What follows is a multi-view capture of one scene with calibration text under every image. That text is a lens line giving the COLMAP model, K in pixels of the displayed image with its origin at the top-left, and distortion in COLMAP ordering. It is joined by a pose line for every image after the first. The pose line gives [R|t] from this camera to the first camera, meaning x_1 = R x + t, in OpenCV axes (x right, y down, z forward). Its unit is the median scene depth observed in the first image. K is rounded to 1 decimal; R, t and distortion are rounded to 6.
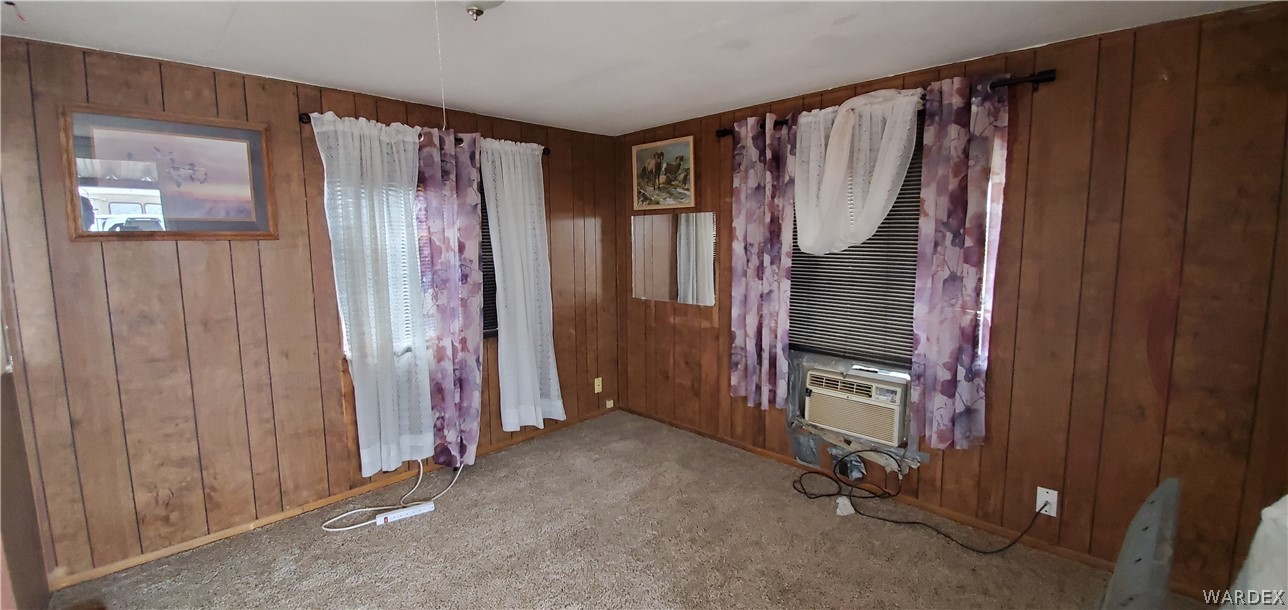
lens RADIAL K [[518.2, 0, 645.1], [0, 518.2, 290.4], [0, 0, 1]] dist [0.010229, -0.016384]
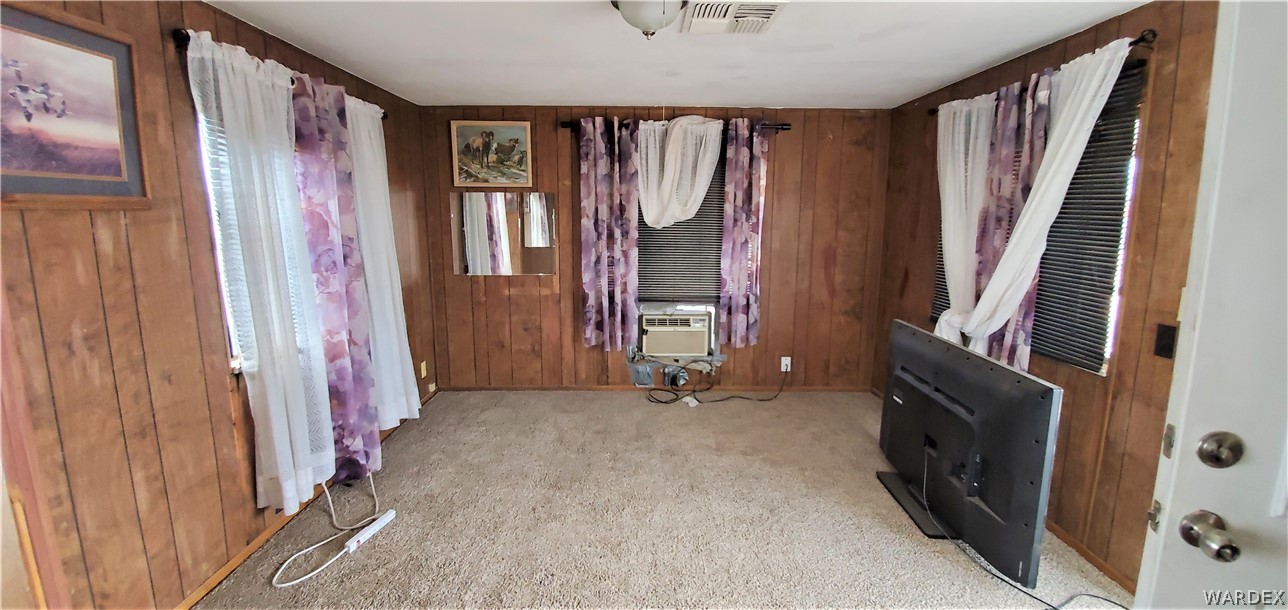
lens RADIAL K [[518.2, 0, 645.1], [0, 518.2, 290.4], [0, 0, 1]] dist [0.010229, -0.016384]
pose [[0.700290, -0.089865, 0.708179, -0.674230], [0.062629, 0.995954, 0.064451, 0.003228], [-0.711105, -0.000782, 0.703085, 0.062734]]
